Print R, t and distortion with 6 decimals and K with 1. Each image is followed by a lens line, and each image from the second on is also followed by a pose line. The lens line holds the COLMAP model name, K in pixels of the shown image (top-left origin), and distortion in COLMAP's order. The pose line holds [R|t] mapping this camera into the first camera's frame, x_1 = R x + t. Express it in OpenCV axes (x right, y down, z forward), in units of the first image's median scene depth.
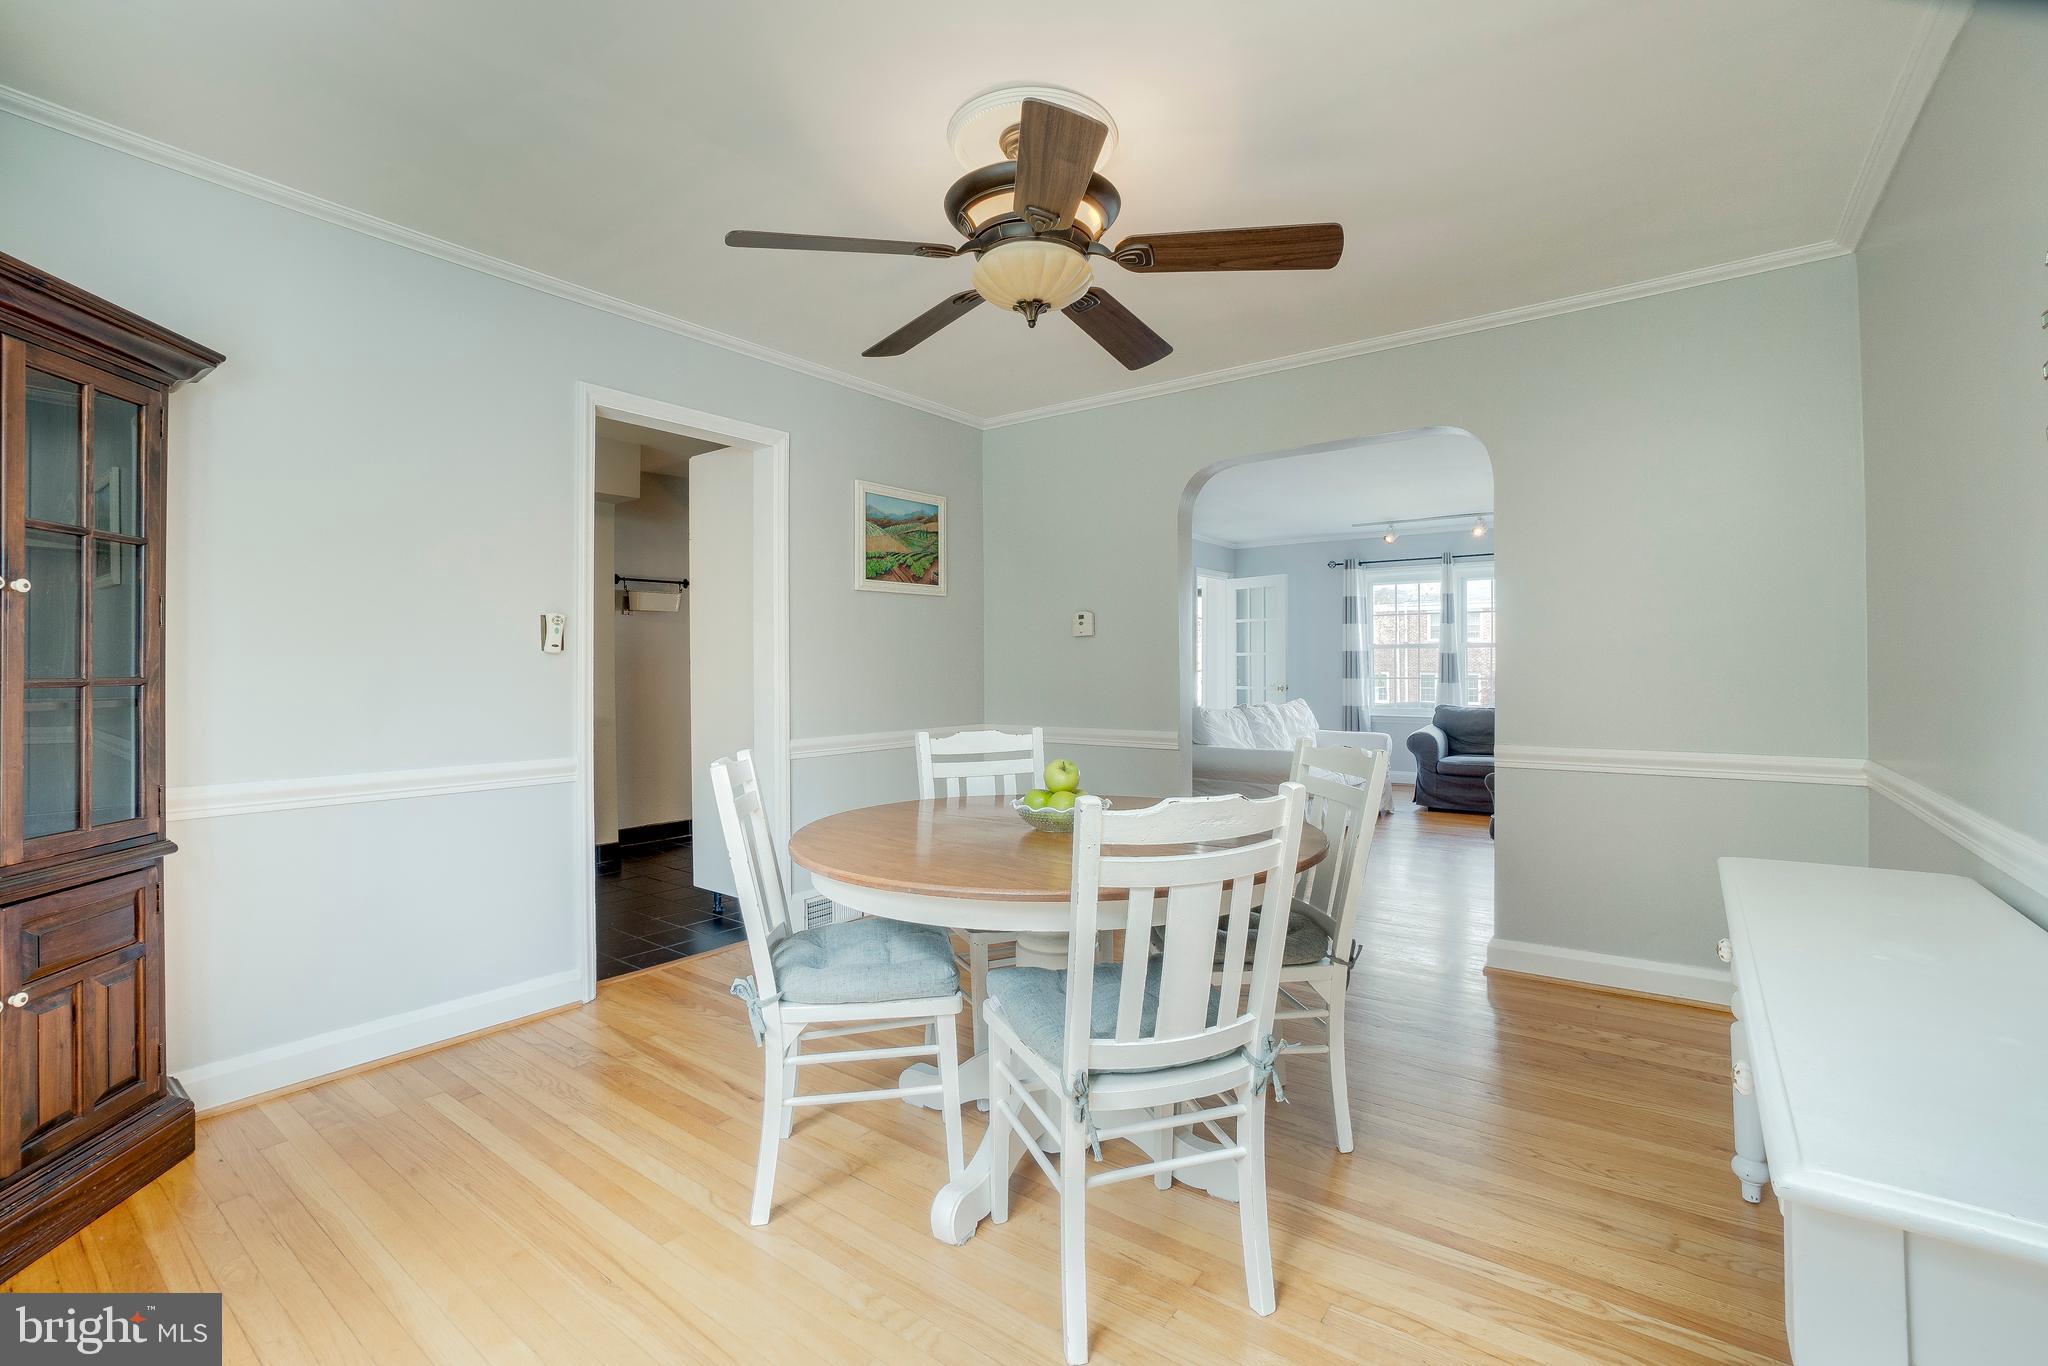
lens RADIAL K [[901.5, 0, 1018.3], [0, 901.5, 684.6], [0, 0, 1]] dist [-0.038125, 0.003232]
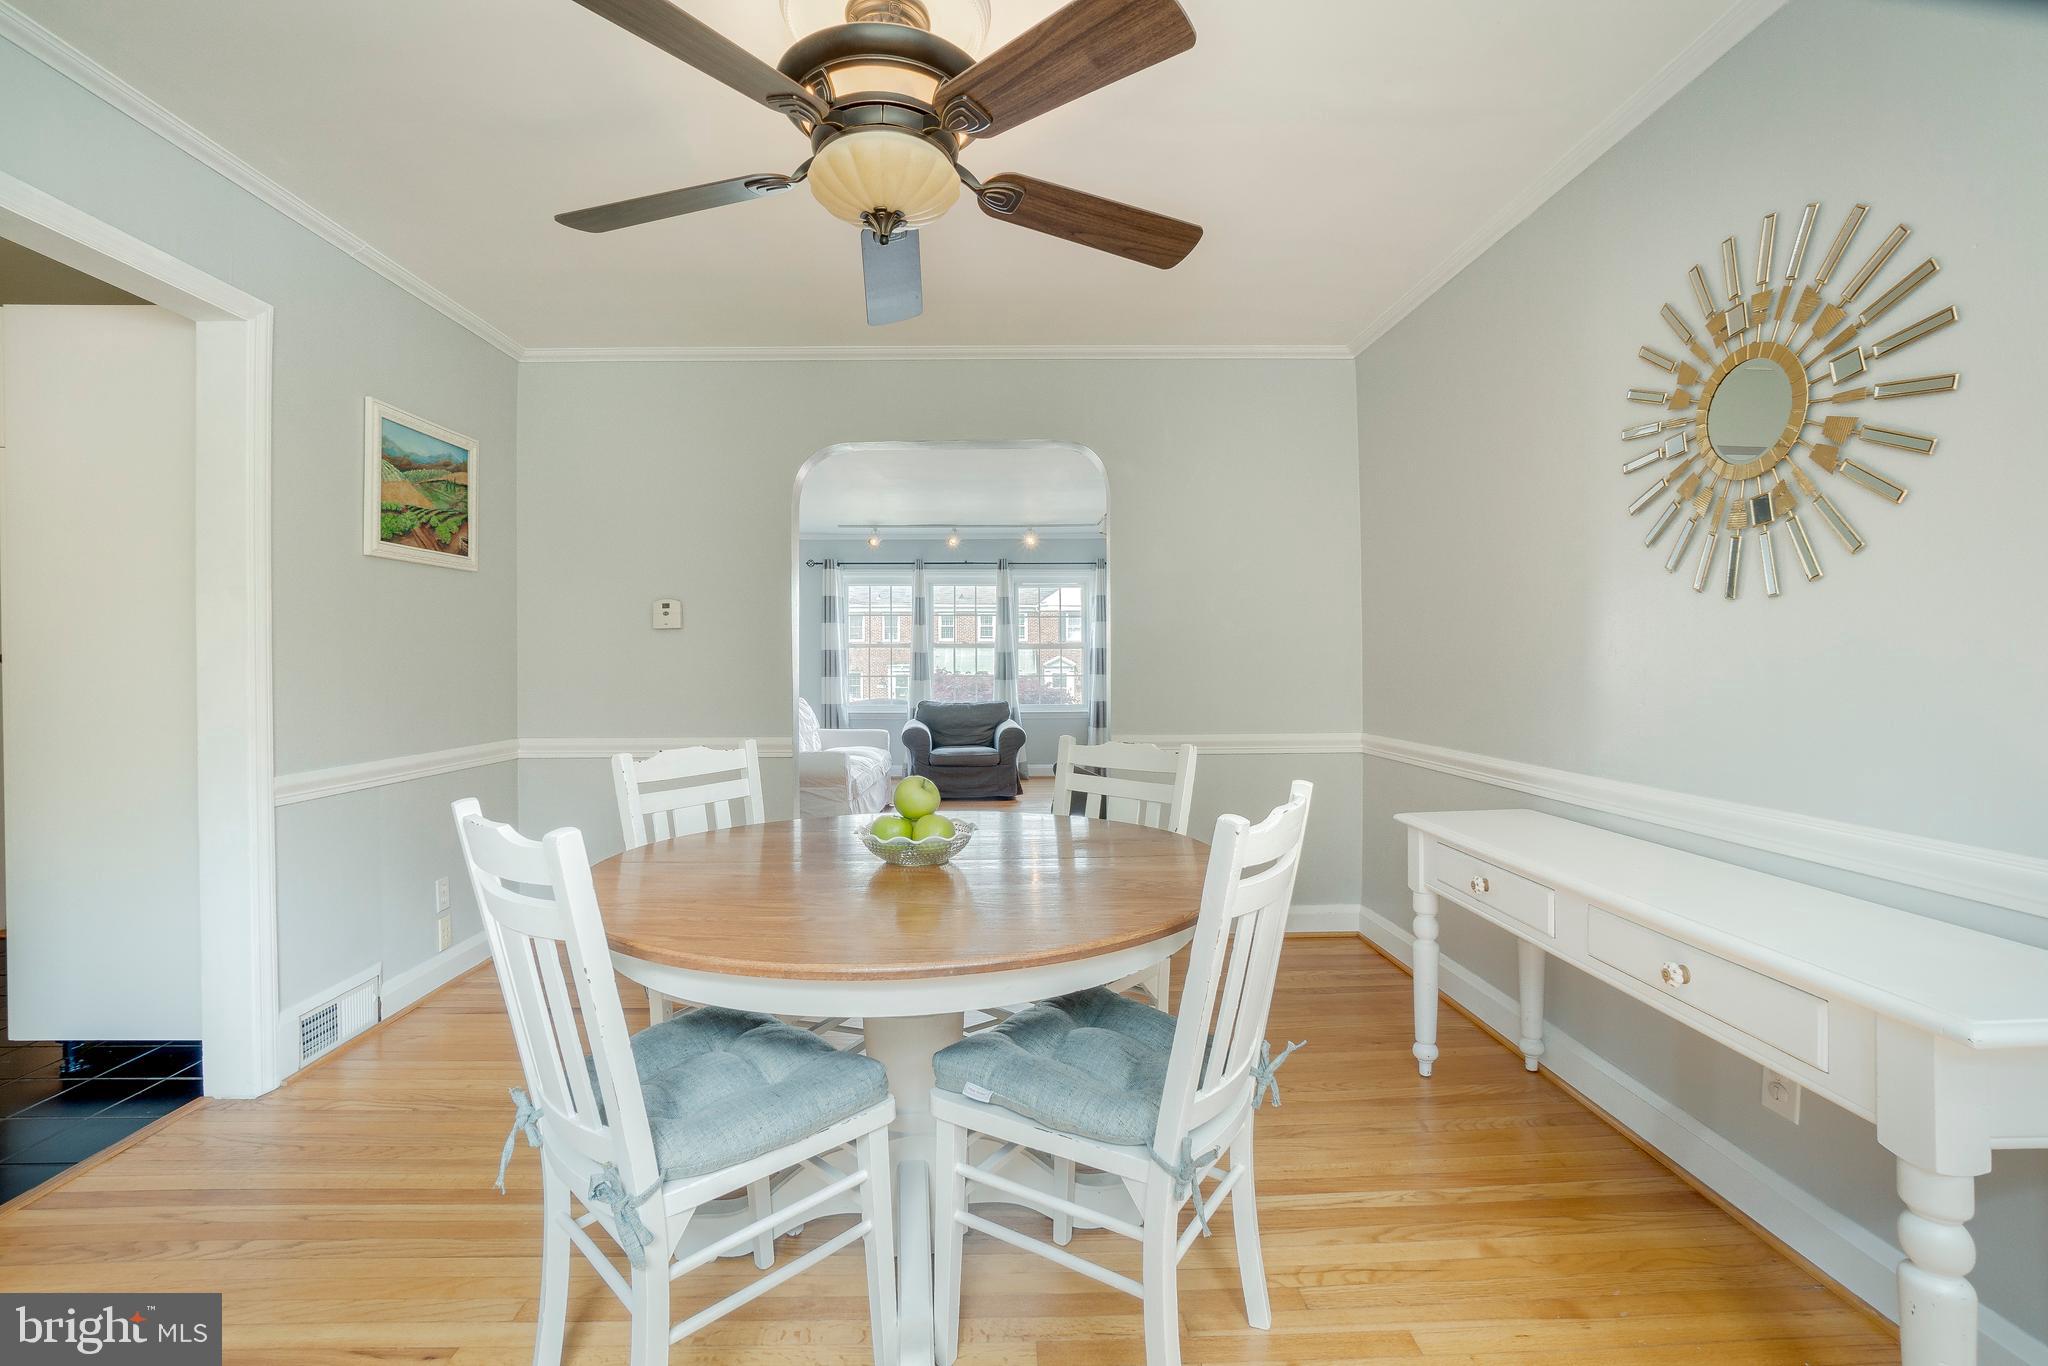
lens RADIAL K [[901.5, 0, 1025.1], [0, 901.5, 681.4], [0, 0, 1]] dist [-0.038125, 0.003232]
pose [[0.785275, -0.012578, 0.619019, -0.191223], [0.014248, 0.999896, 0.002243, -0.002113], [-0.618983, 0.007058, 0.785373, 0.142791]]
